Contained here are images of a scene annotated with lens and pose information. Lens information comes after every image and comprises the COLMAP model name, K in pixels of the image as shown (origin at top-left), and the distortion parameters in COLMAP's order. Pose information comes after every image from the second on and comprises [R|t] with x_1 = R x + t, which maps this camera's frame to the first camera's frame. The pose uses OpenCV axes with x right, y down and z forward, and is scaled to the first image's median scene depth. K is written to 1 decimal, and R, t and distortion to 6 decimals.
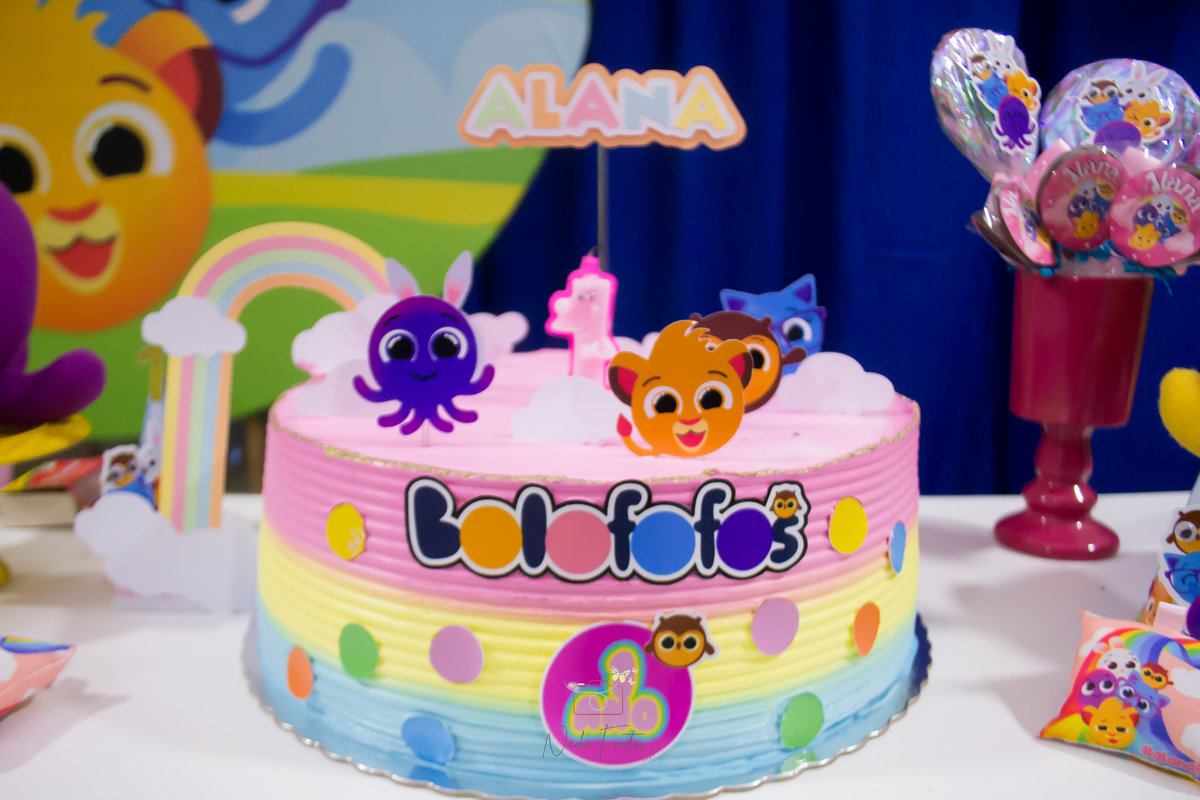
lens RADIAL K [[936.6, 0, 600.0], [0, 936.6, 400.0], [0, 0, 1]] dist [-0.071221, 0.002142]
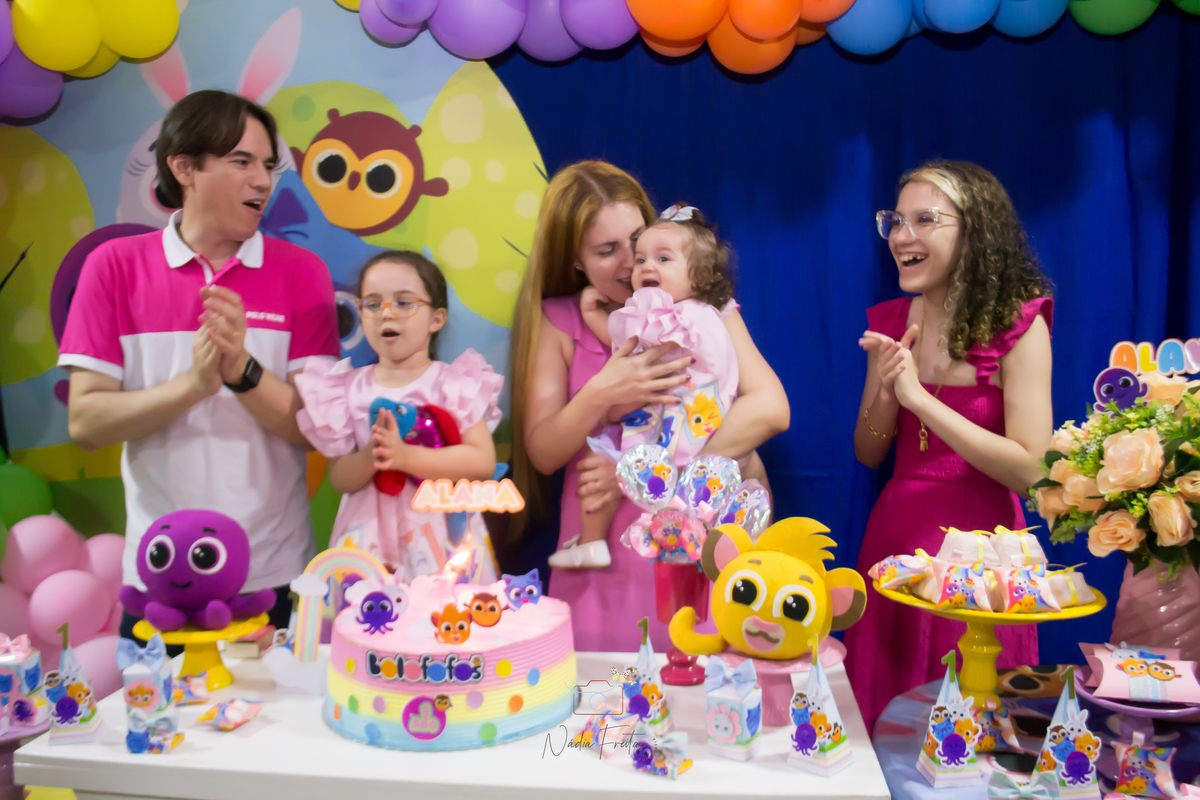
lens RADIAL K [[954.5, 0, 600.0], [0, 954.5, 400.0], [0, 0, 1]] dist [-0.073243, 0.000868]
pose [[0.991215, -0.014470, -0.131464, 0.948998], [-0.002312, 0.991949, -0.126614, -0.333011], [0.132238, 0.125806, 0.983202, -2.051445]]
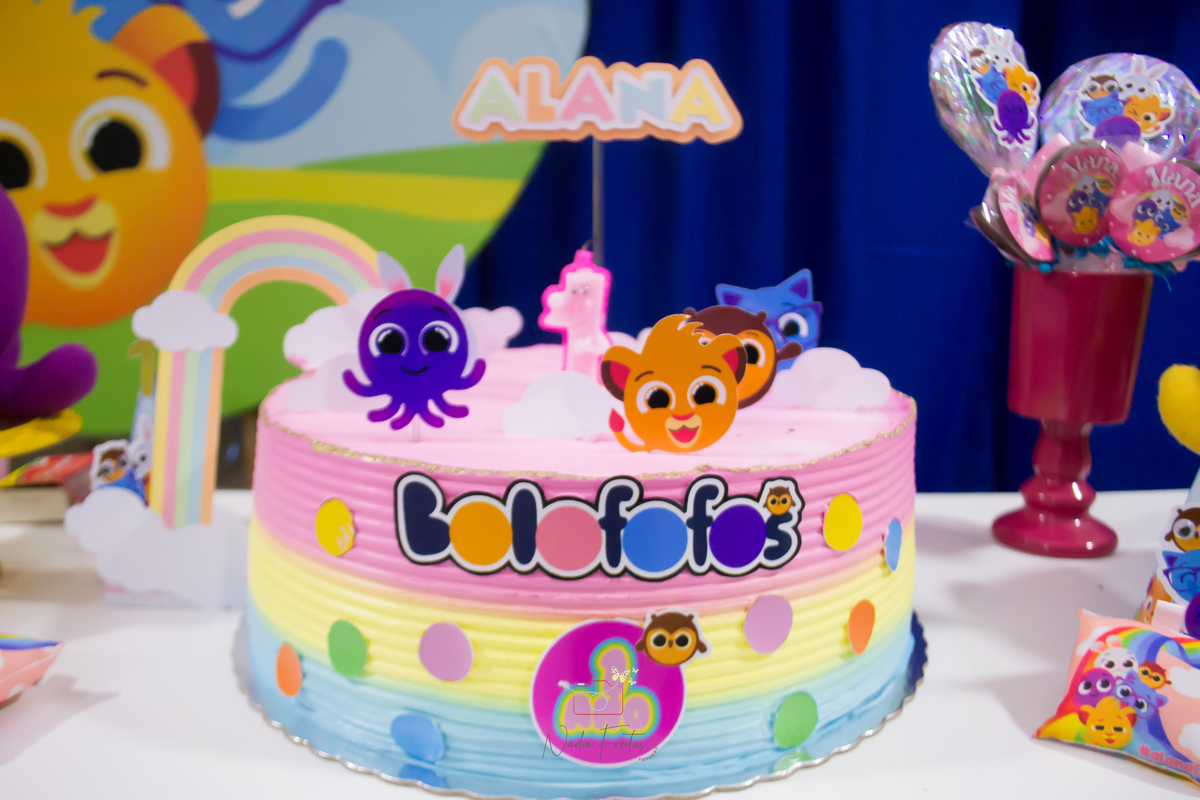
lens RADIAL K [[936.6, 0, 600.0], [0, 936.6, 400.0], [0, 0, 1]] dist [-0.071221, 0.002142]
pose [[0.999998, 0.001895, 0.000162, 0.007695], [-0.001896, 0.999994, 0.002851, 0.002382], [-0.000156, -0.002851, 0.999996, 0.010765]]
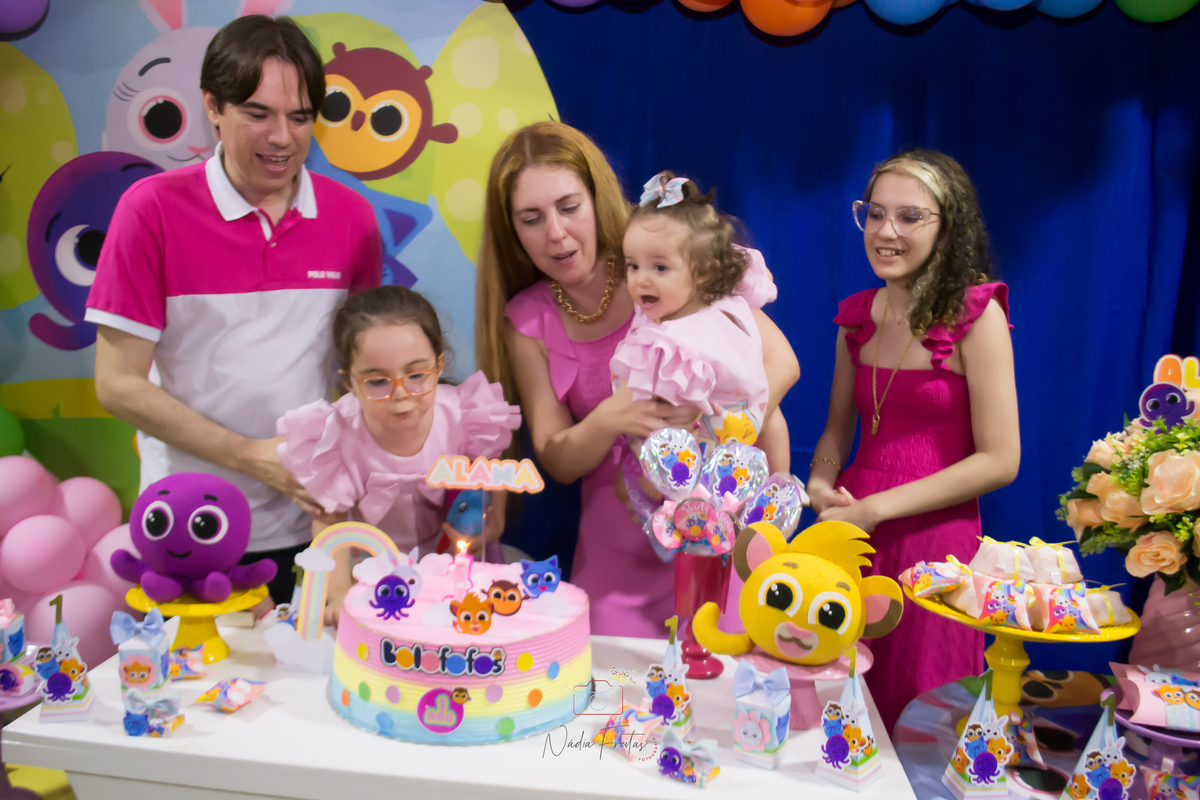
lens RADIAL K [[954.5, 0, 600.0], [0, 954.5, 400.0], [0, 0, 1]] dist [-0.073243, 0.000868]
pose [[0.994830, 0.046972, -0.090033, 0.694130], [-0.052997, 0.996428, -0.065743, -0.485497], [0.086624, 0.070175, 0.993766, -1.943656]]
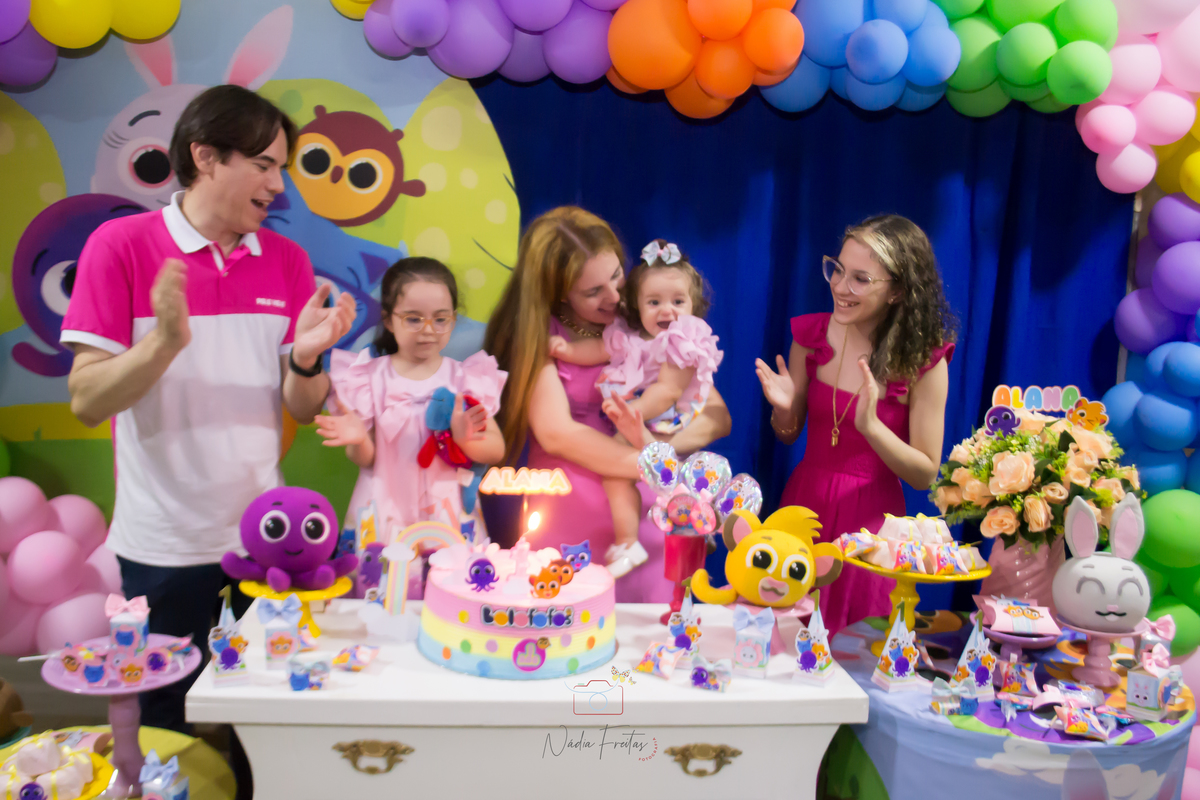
lens RADIAL K [[982.3, 0, 600.0], [0, 982.3, 400.0], [0, 0, 1]] dist [-0.076787, 0.000249]
pose [[0.993116, 0.033927, 0.112113, -0.176419], [-0.025898, 0.997045, -0.072319, -0.478652], [-0.114235, 0.068918, 0.991060, -3.159210]]
